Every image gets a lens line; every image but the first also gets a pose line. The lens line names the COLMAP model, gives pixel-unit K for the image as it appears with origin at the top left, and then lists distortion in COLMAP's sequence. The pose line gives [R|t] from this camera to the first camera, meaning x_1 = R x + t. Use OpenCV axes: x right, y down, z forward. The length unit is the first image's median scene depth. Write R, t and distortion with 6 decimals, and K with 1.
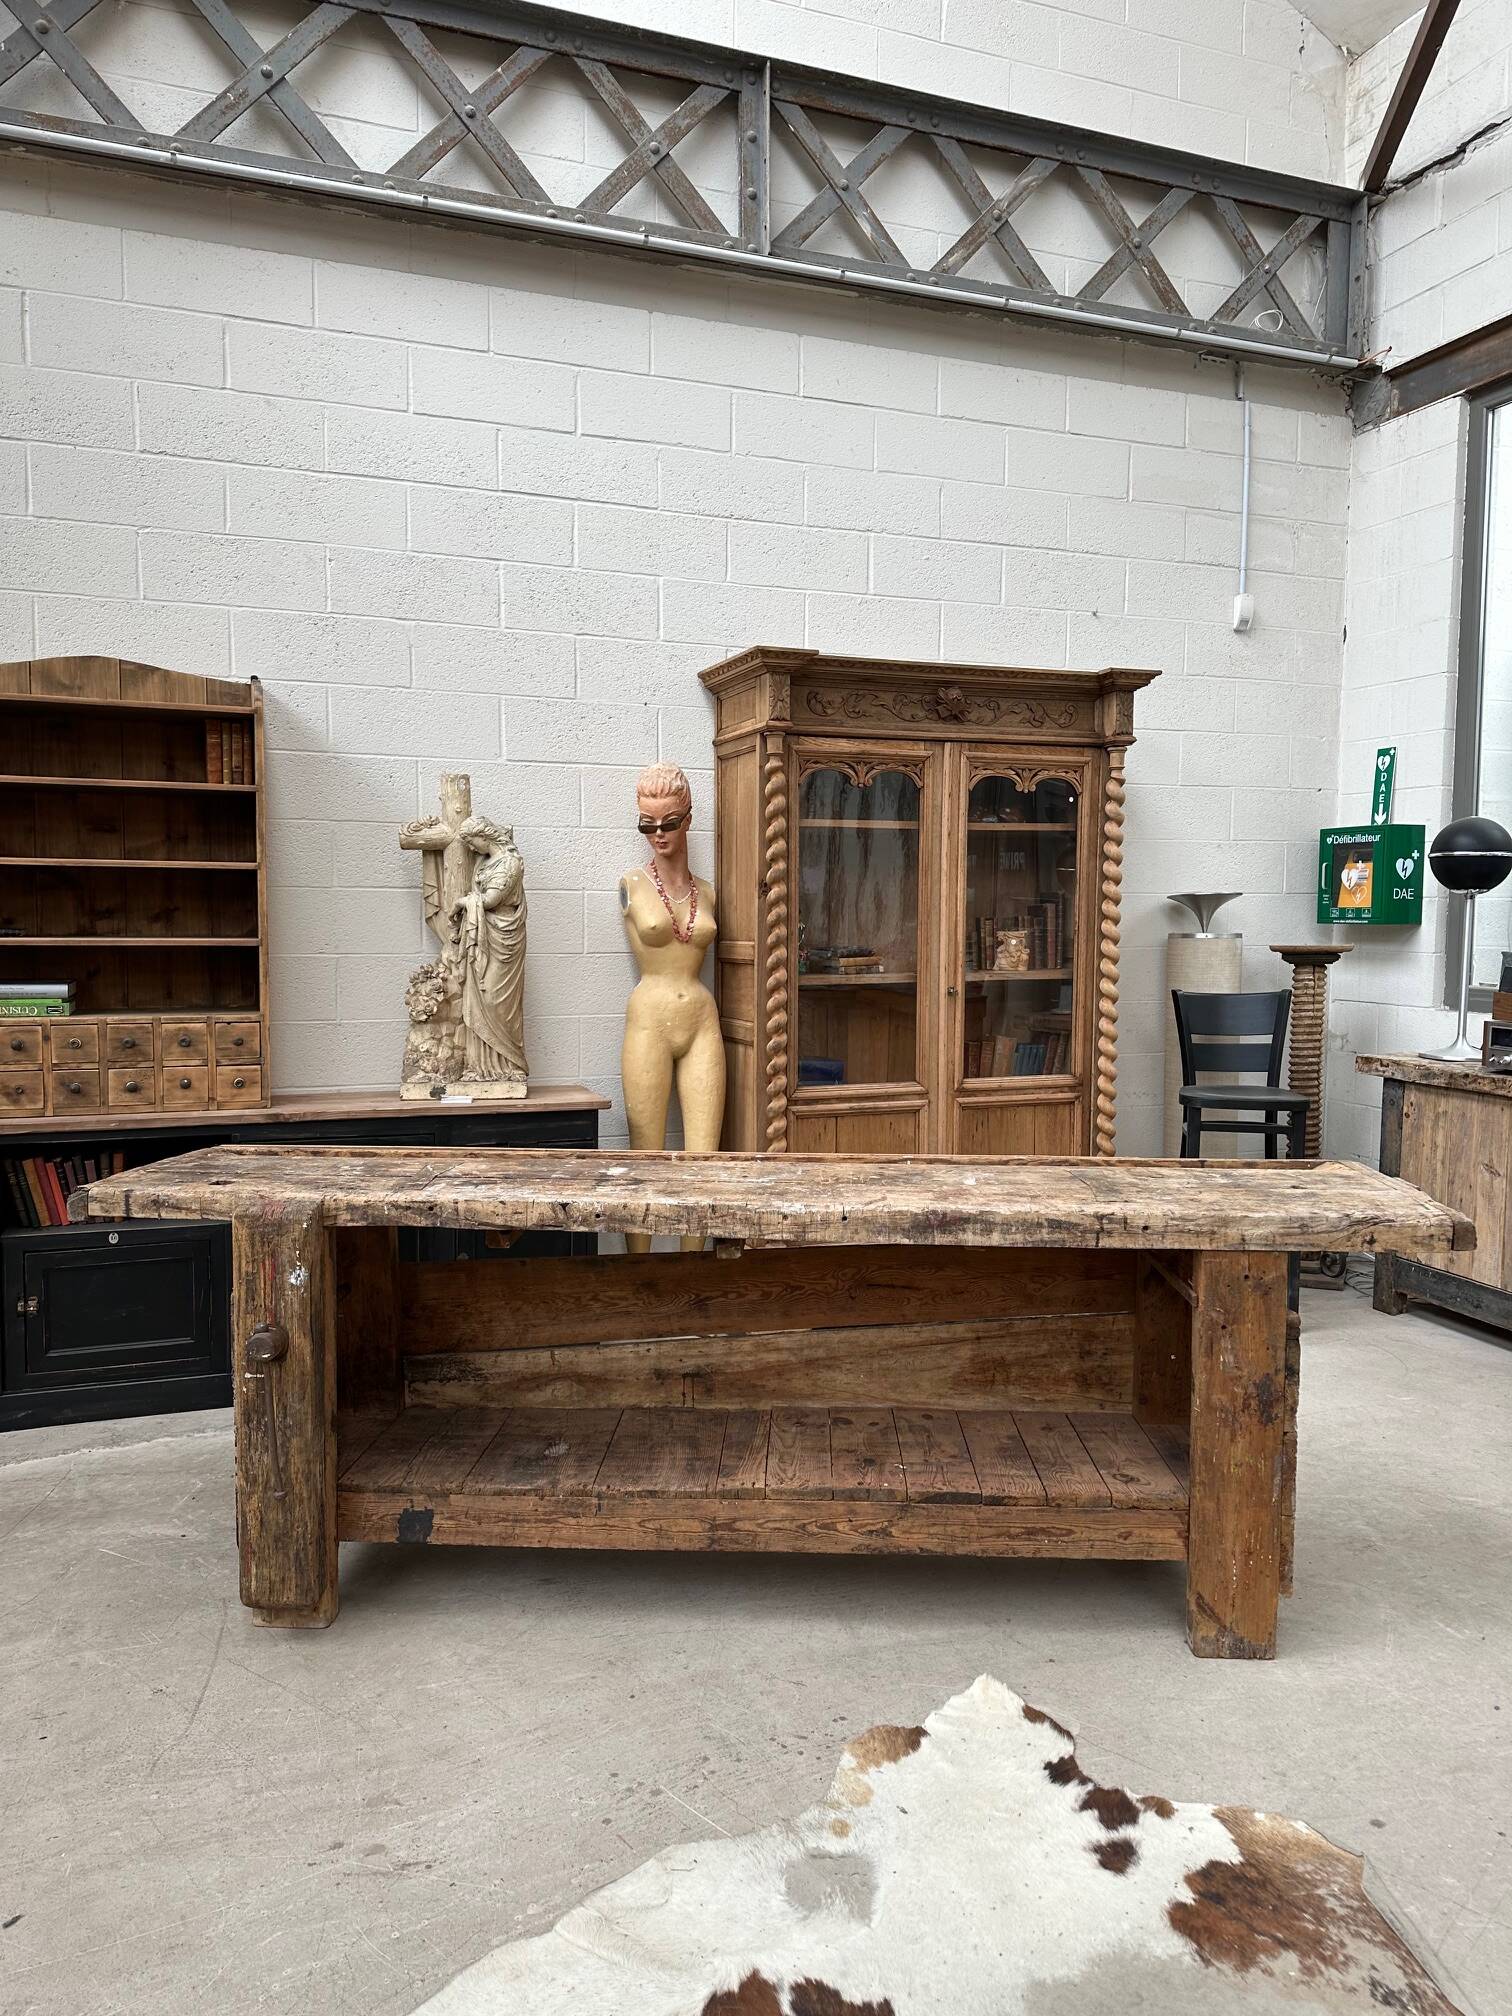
lens RADIAL K [[1389.9, 0, 762.5], [0, 1389.9, 1021.4], [0, 0, 1]] dist [0.167656, -0.297249]
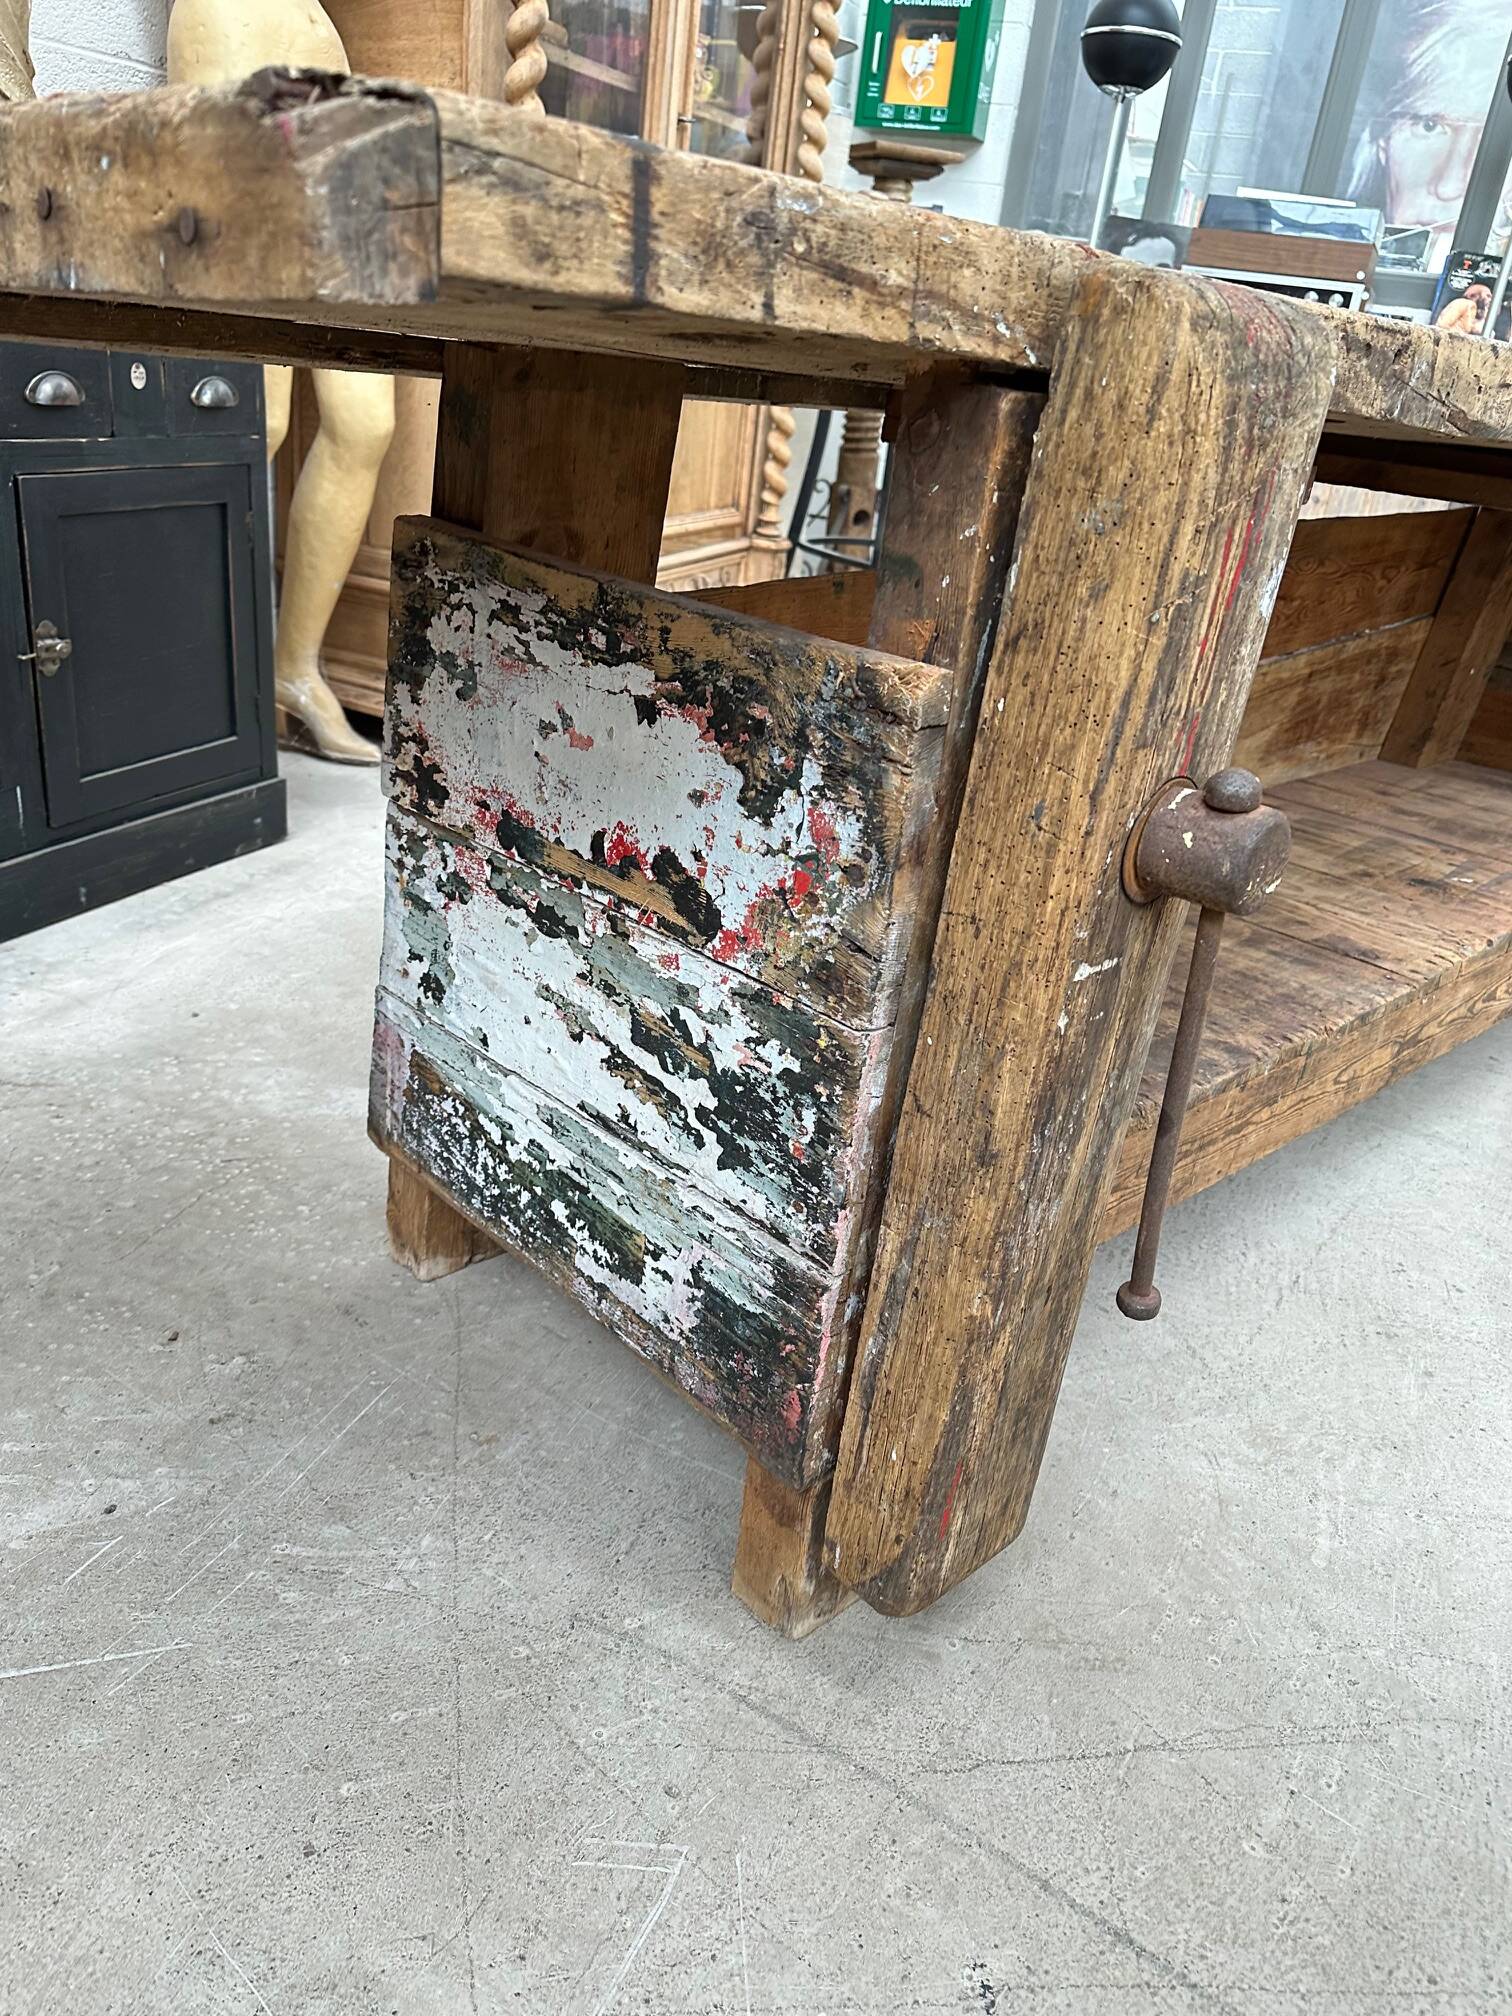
lens RADIAL K [[1431.0, 0, 740.9], [0, 1431.0, 1004.7], [0, 0, 1]] dist [0.118286, -0.185782]
pose [[0.702983, -0.238695, 0.669955, -0.484984], [-0.048375, 0.923768, 0.379884, 0.124204], [-0.709560, -0.299462, 0.637846, 0.704951]]
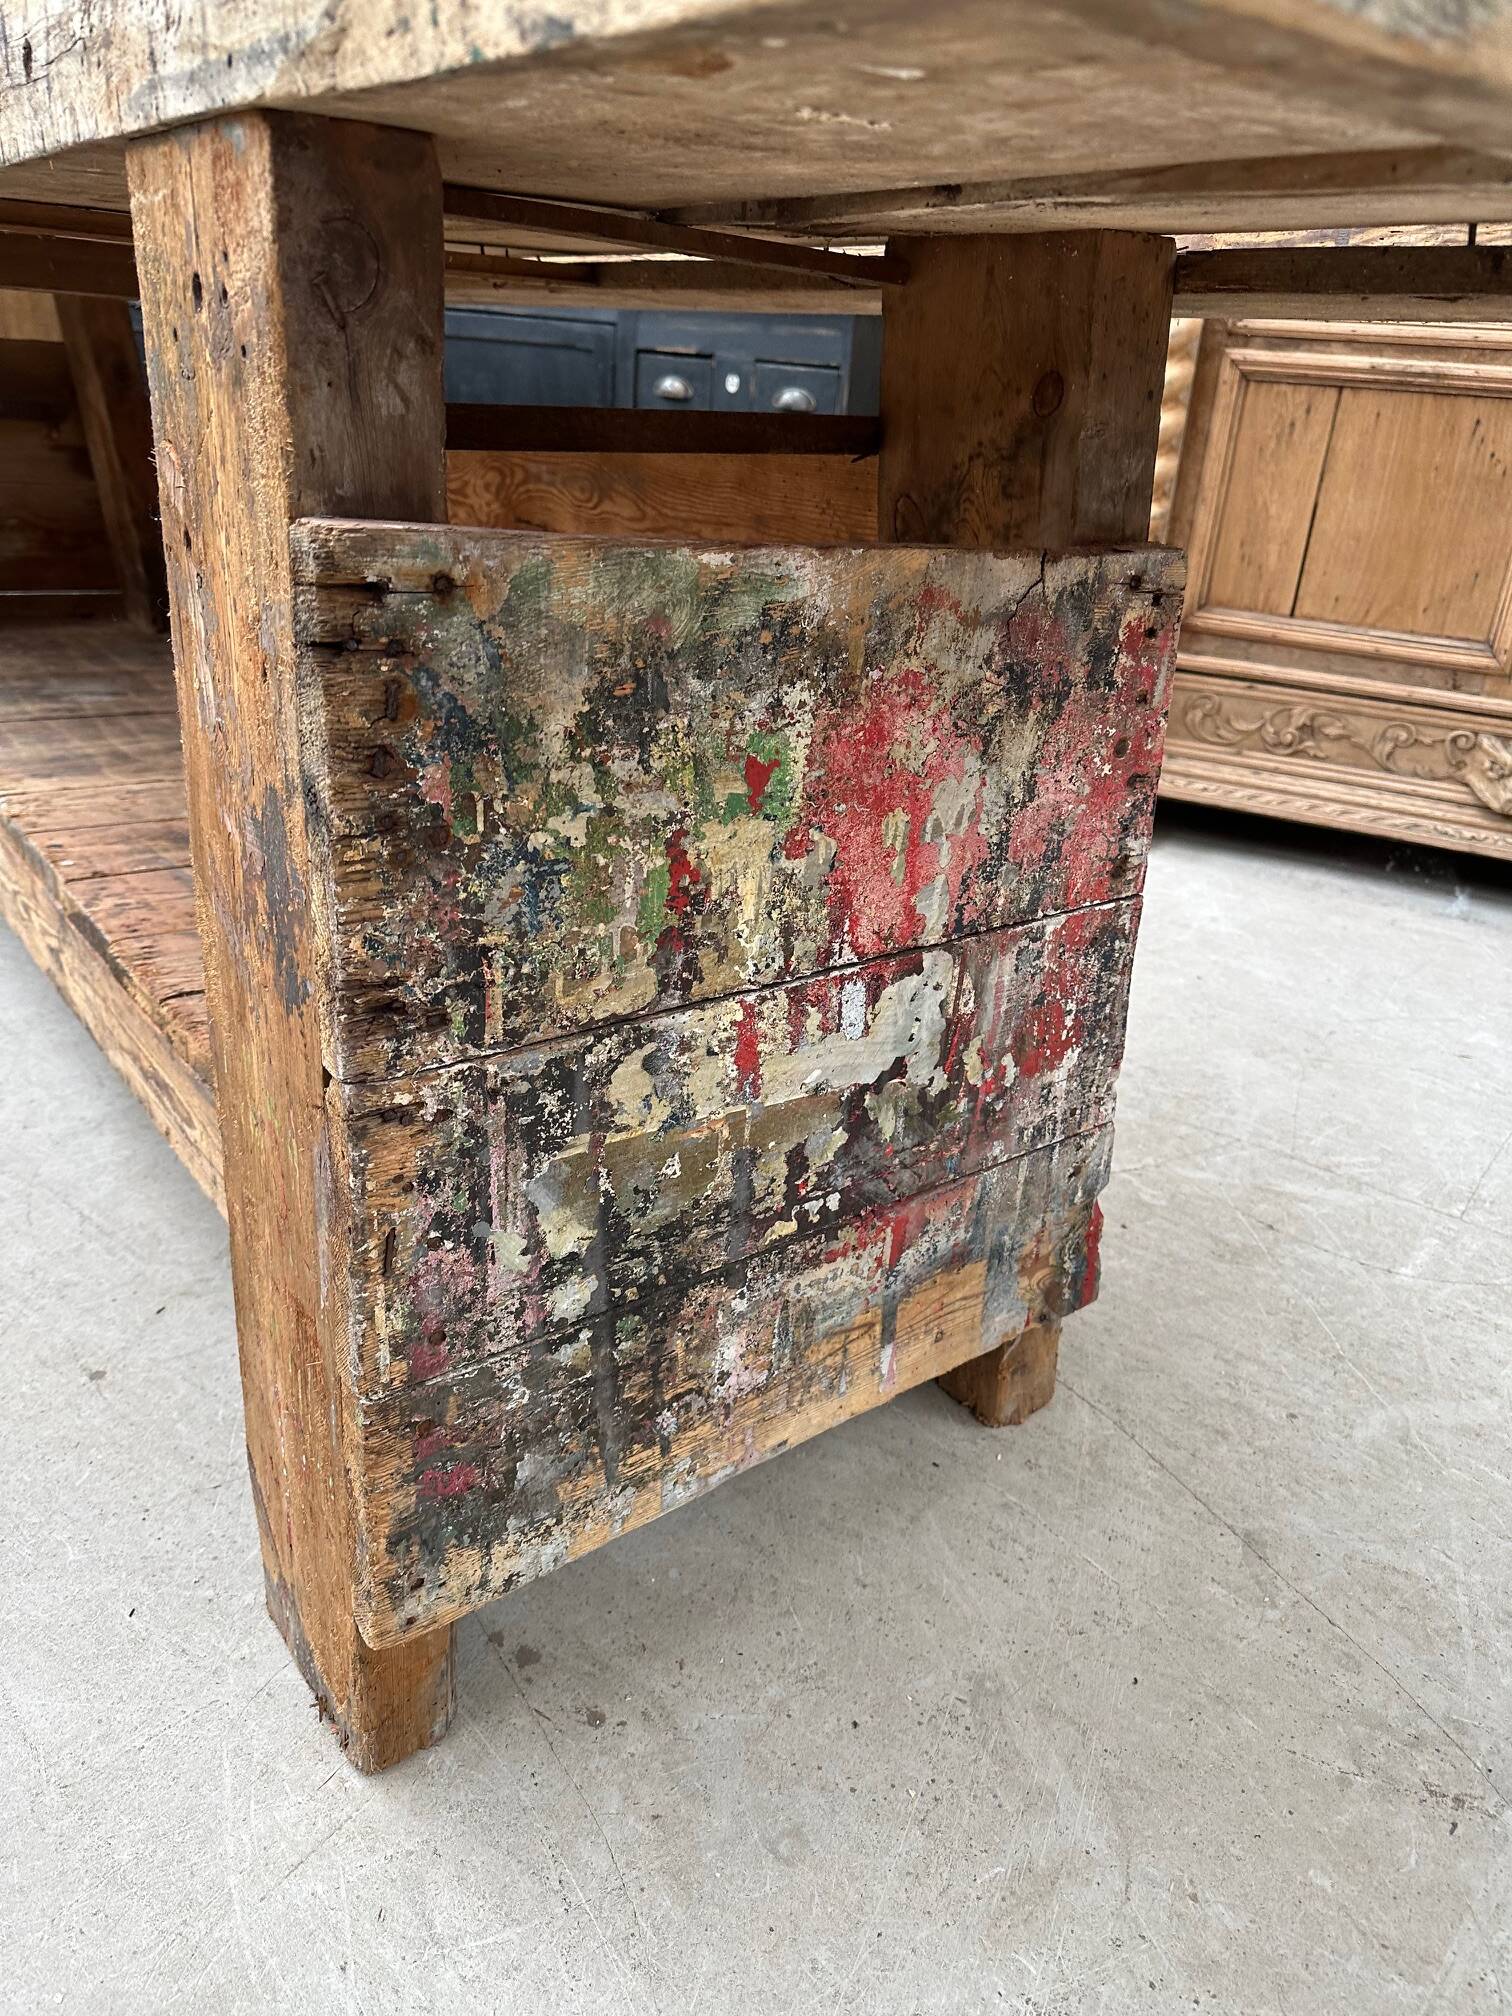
lens RADIAL K [[1397.8, 0, 752.5], [0, 1397.8, 998.3], [0, 0, 1]] dist [0.152836, -0.280091]
pose [[0.638153, 0.351106, -0.685190, 0.455828], [-0.122161, 0.924863, 0.360145, 0.154495], [0.760156, -0.146124, 0.633096, 0.739121]]
